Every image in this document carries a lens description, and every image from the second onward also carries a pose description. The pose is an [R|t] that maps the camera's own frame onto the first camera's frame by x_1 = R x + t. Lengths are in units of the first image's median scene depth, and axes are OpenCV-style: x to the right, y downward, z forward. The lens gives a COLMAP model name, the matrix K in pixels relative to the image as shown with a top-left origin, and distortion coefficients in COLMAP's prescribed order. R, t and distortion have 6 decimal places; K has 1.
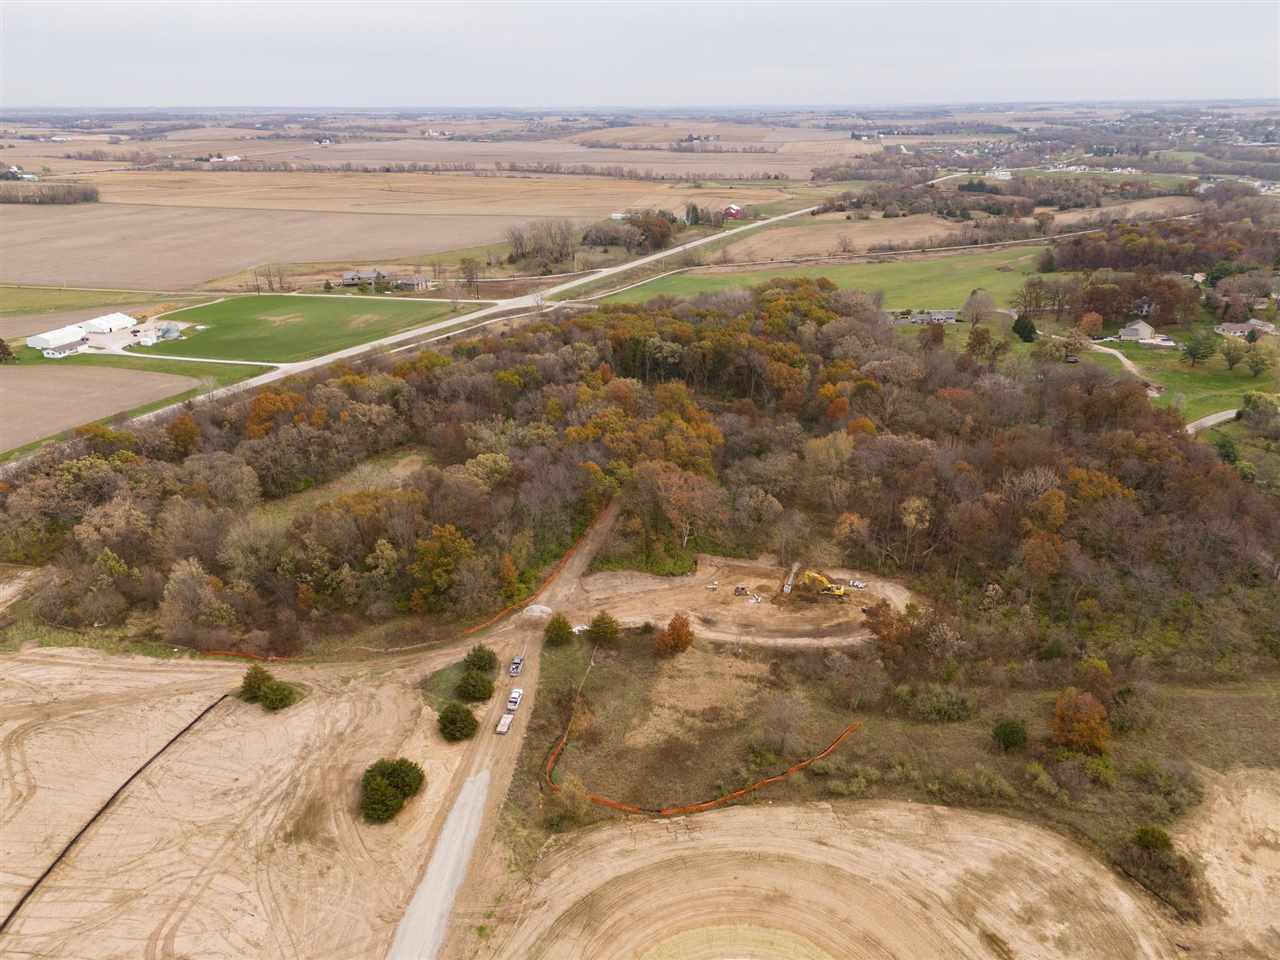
lens RADIAL K [[909.4, 0, 640.0], [0, 909.4, 480.0], [0, 0, 1]] dist [0.060327, -0.048810]
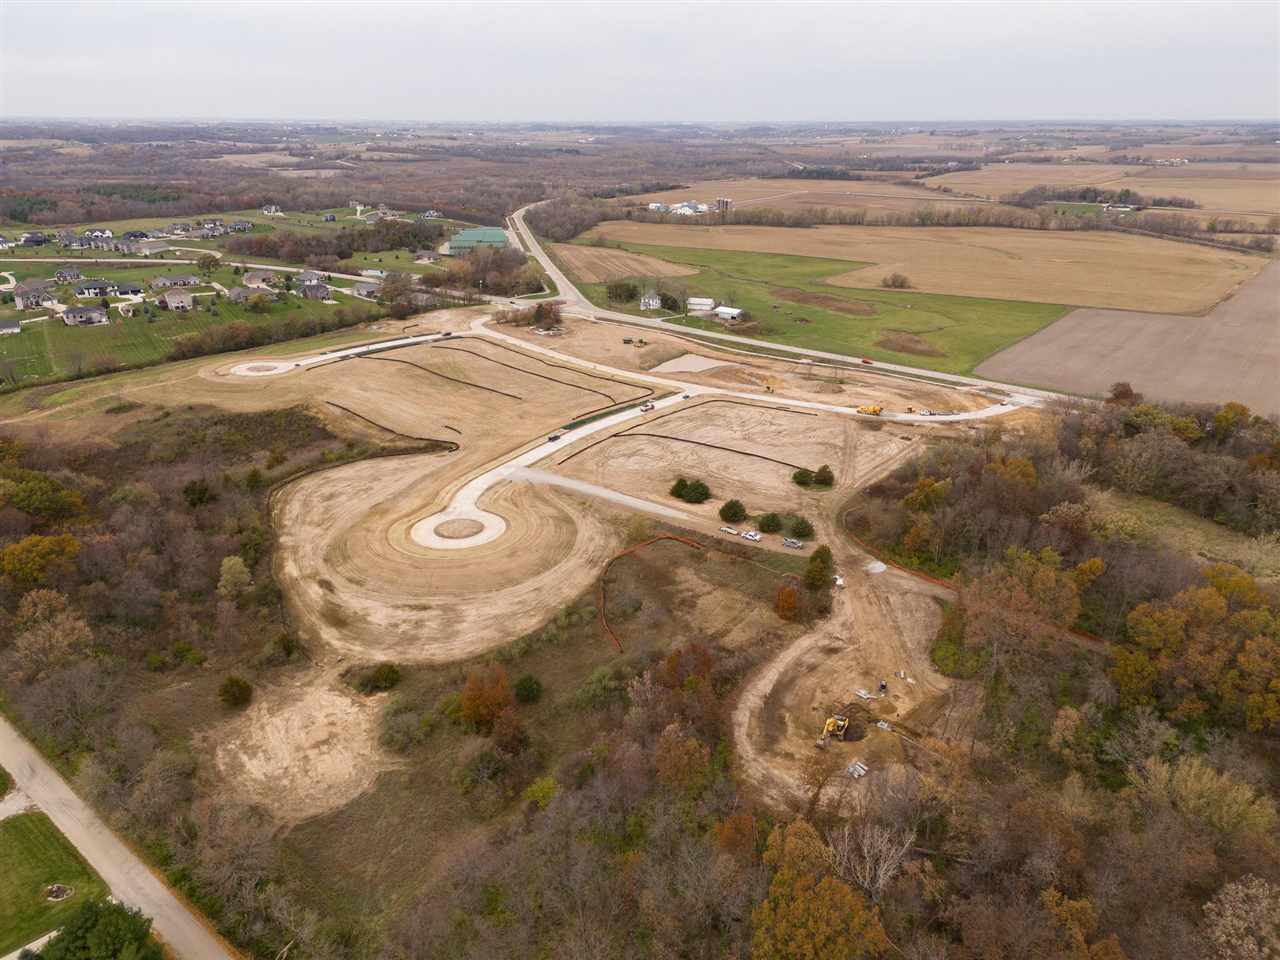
lens RADIAL K [[897.0, 0, 640.0], [0, 897.0, 480.0], [0, 0, 1]] dist [0.071467, -0.064781]
pose [[-0.459946, 0.335672, -0.822055, 0.224392], [-0.339386, 0.789043, 0.512082, -0.102958], [0.820528, 0.514524, -0.248995, 0.243374]]
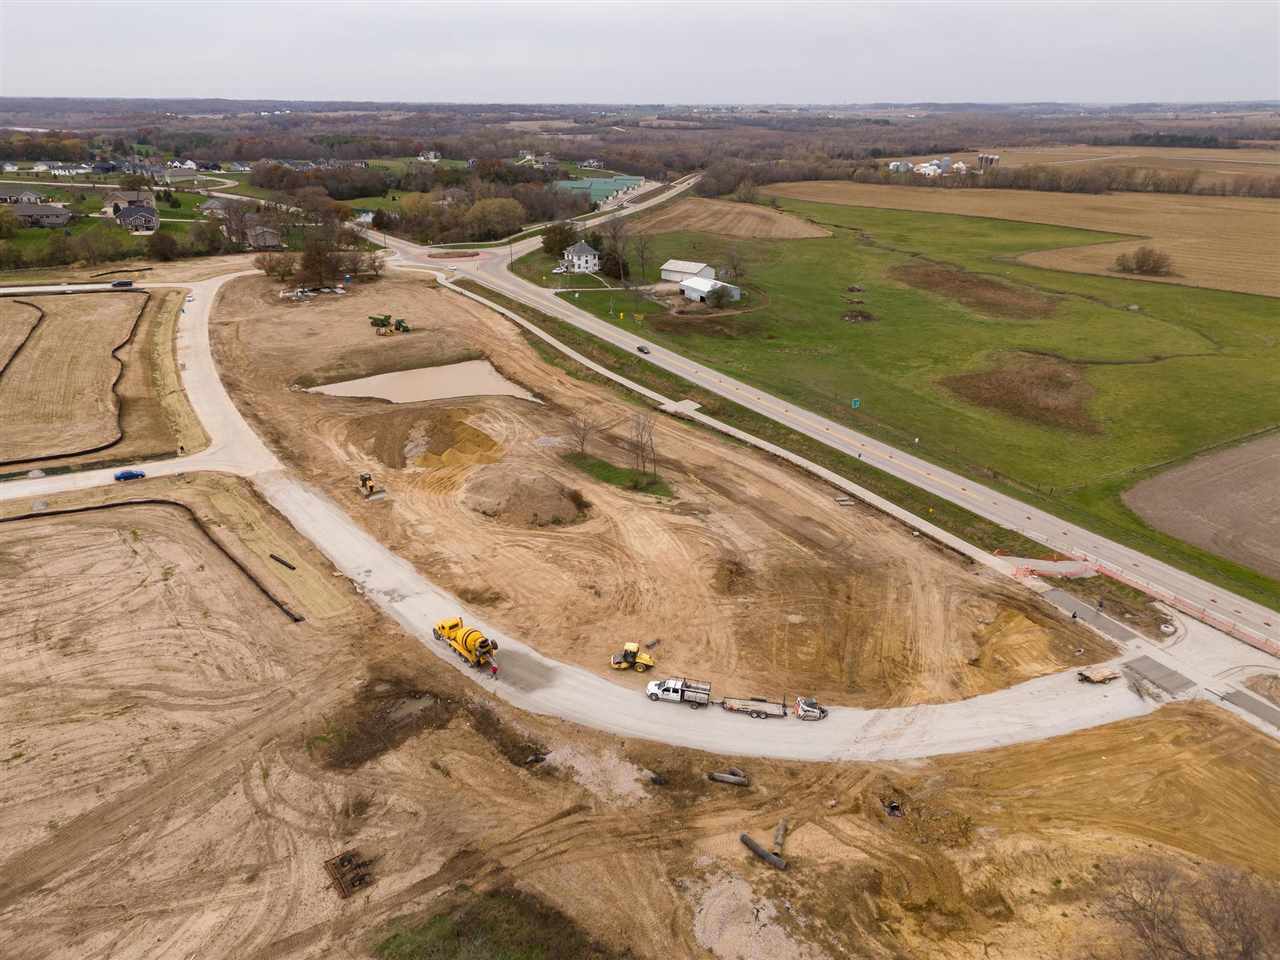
lens RADIAL K [[897.0, 0, 640.0], [0, 897.0, 480.0], [0, 0, 1]] dist [0.071467, -0.064781]
pose [[-0.744283, 0.260823, -0.614828, -0.140144], [-0.254479, 0.740387, 0.622148, -0.037458], [0.617481, 0.619515, -0.484684, 0.265155]]
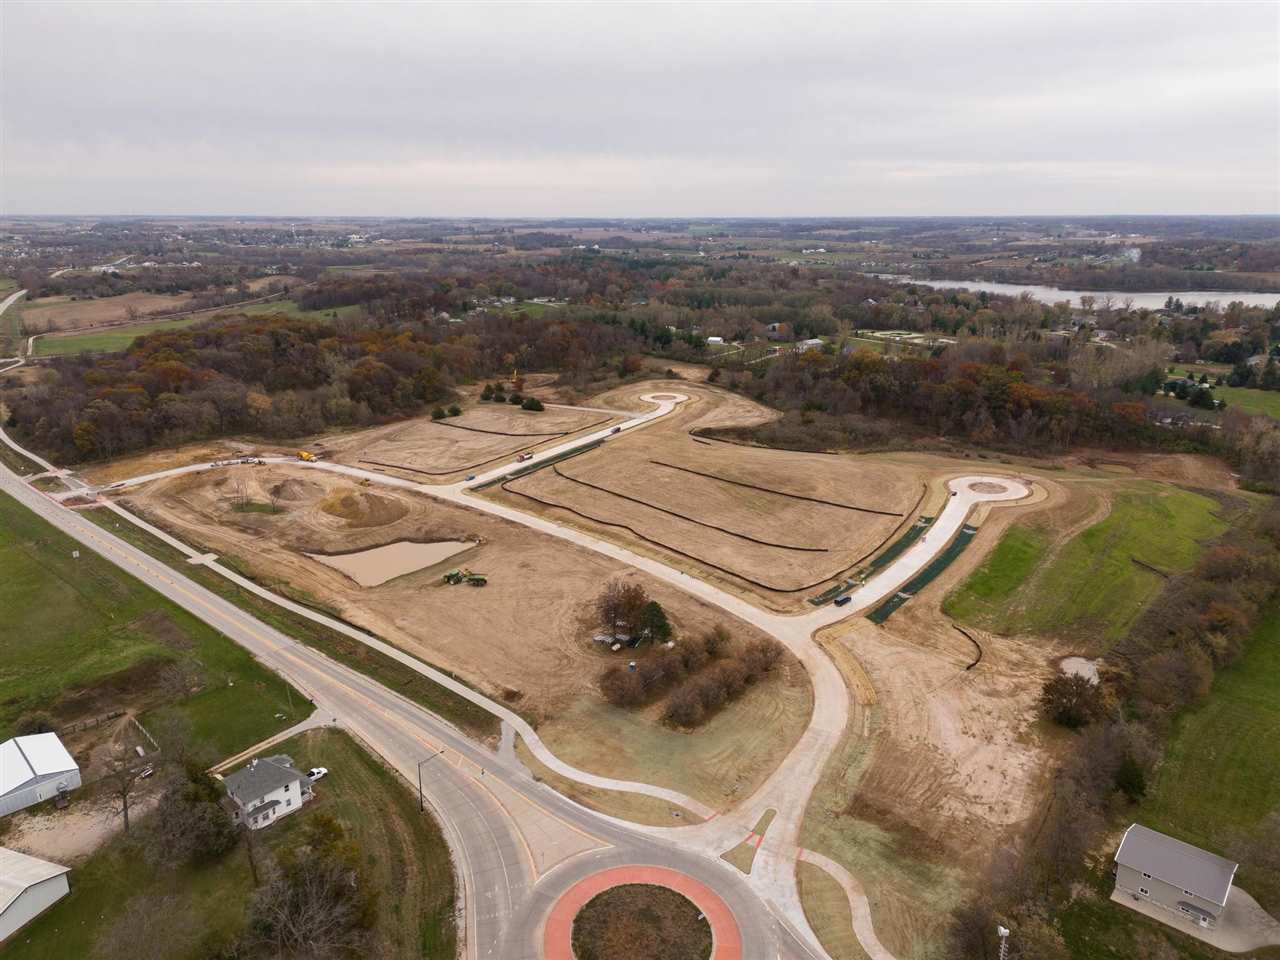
lens RADIAL K [[894.9, 0, 640.0], [0, 894.9, 480.0], [0, 0, 1]] dist [0.085639, -0.095055]
pose [[0.509416, -0.237545, 0.827084, -0.470018], [0.324848, 0.943113, 0.070791, 0.084621], [-0.796850, 0.232614, 0.557603, -0.159755]]
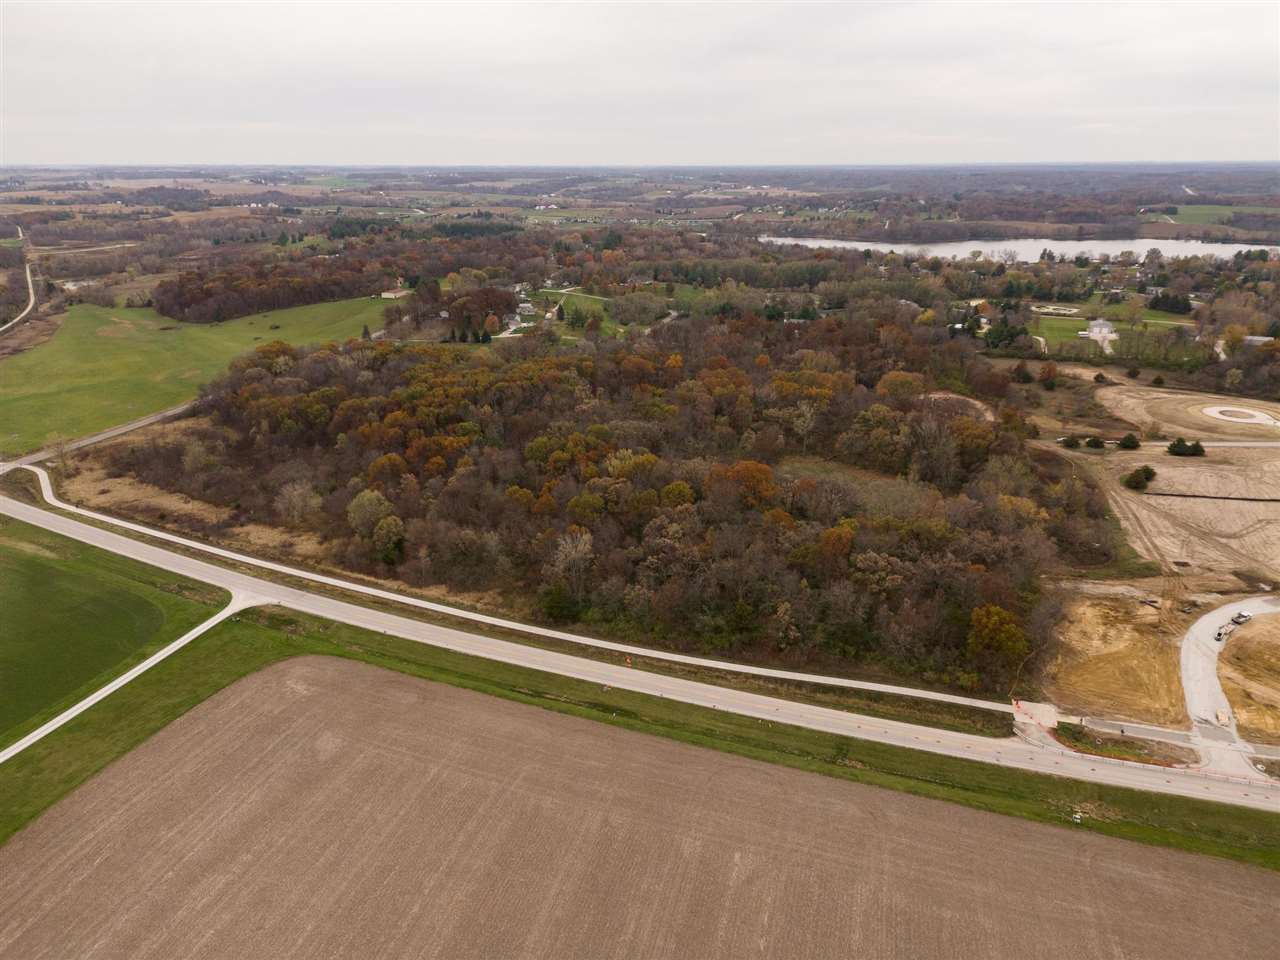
lens RADIAL K [[909.4, 0, 640.0], [0, 909.4, 480.0], [0, 0, 1]] dist [0.060327, -0.048810]
pose [[0.077959, -0.321592, 0.943664, -0.461849], [0.380605, 0.884452, 0.269970, -0.132291], [-0.921446, 0.338116, 0.191351, 0.330587]]
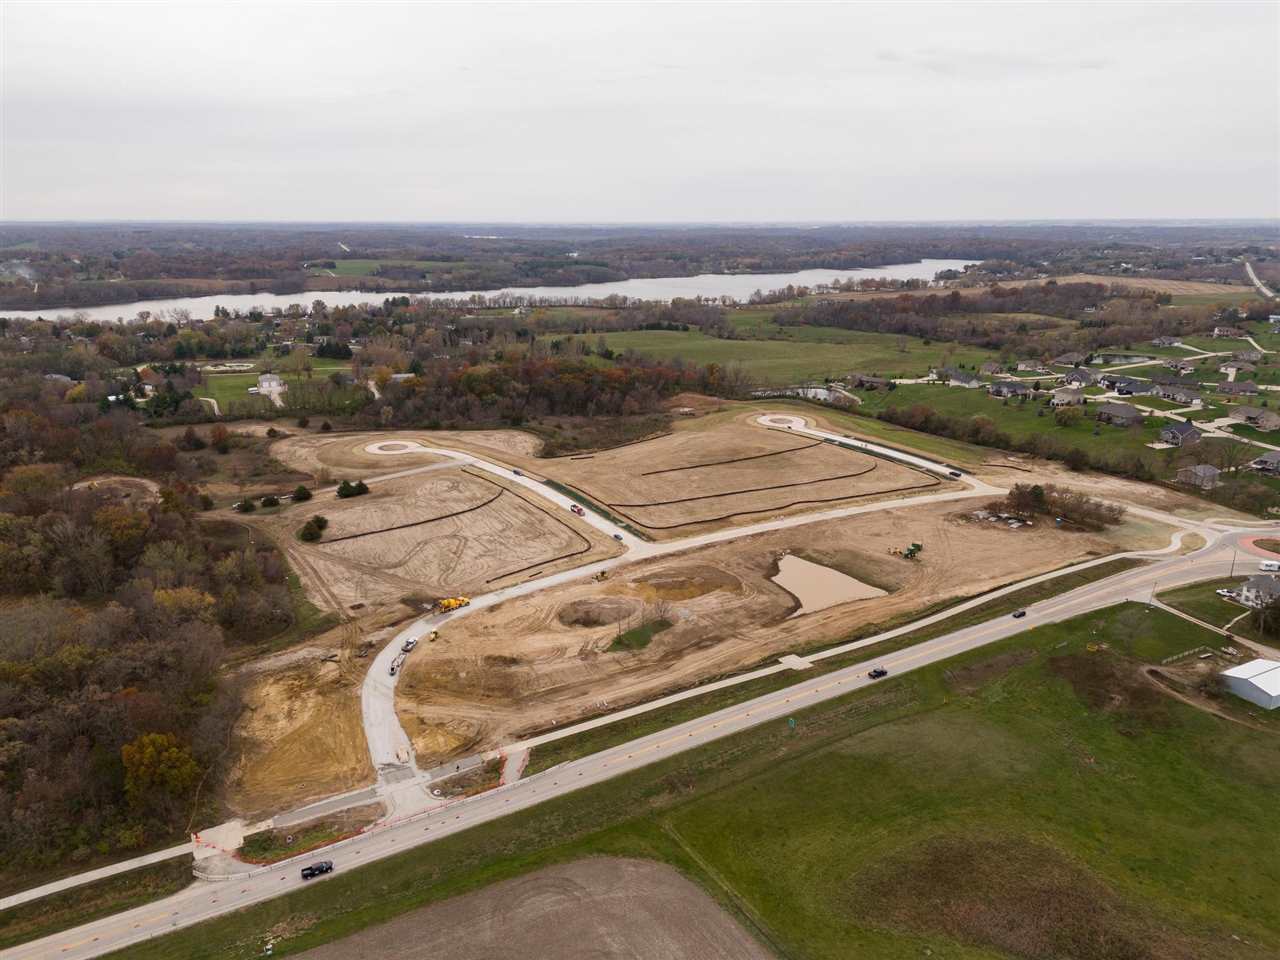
lens RADIAL K [[894.9, 0, 640.0], [0, 894.9, 480.0], [0, 0, 1]] dist [0.085639, -0.095055]
pose [[-0.672741, -0.199616, 0.712441, -0.444129], [0.285647, 0.818187, 0.498974, -0.118342], [-0.682514, 0.539187, -0.493409, 0.295442]]
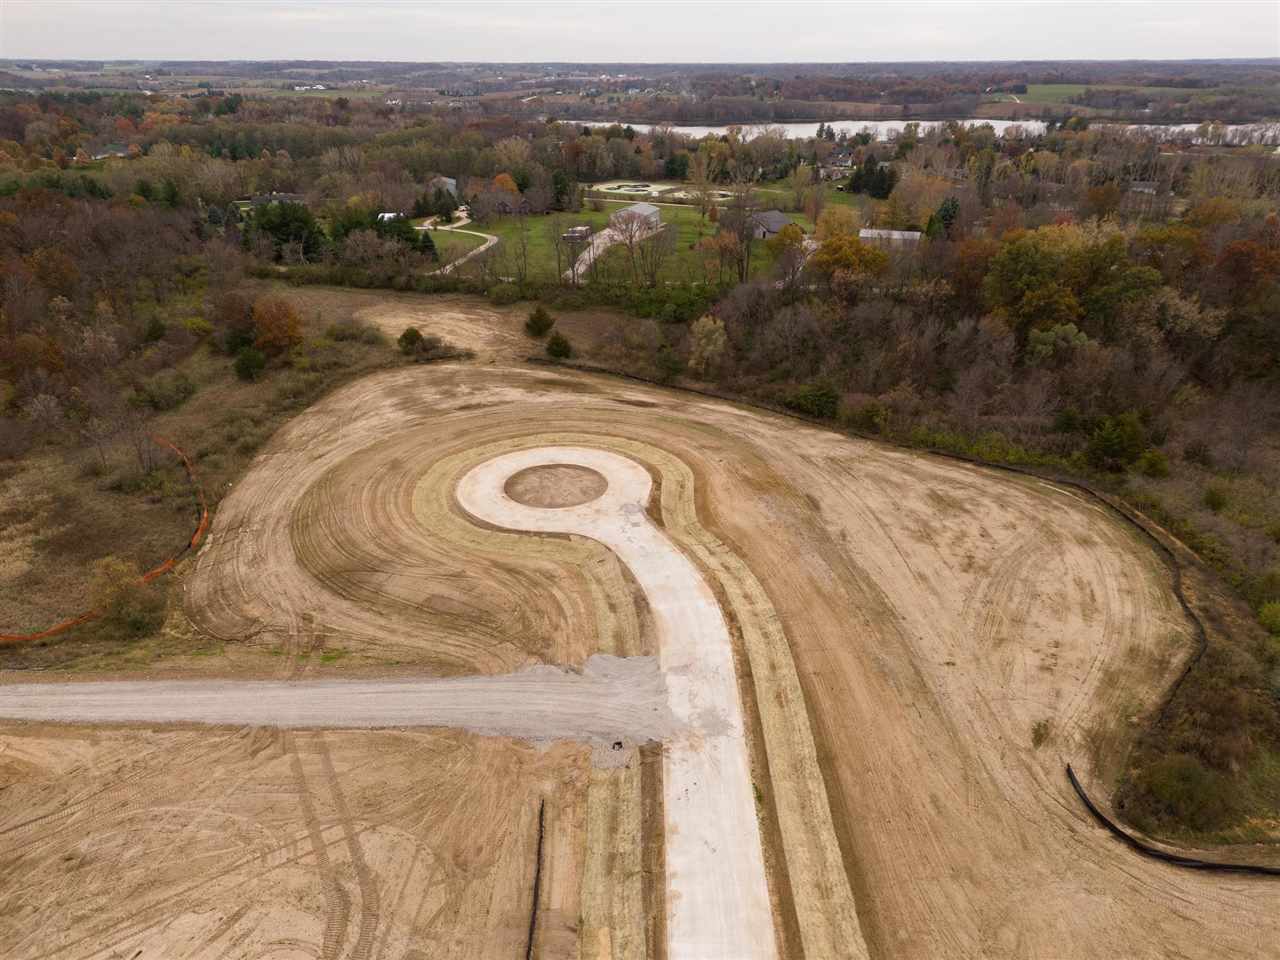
lens RADIAL K [[903.3, 0, 638.2], [0, 903.3, 481.9], [0, 0, 1]] dist [0.071816, -0.062183]
pose [[-0.013893, -0.412264, 0.910959, -0.112368], [0.381231, 0.840047, 0.385986, 0.030863], [-0.924376, 0.352648, 0.145497, 0.097260]]
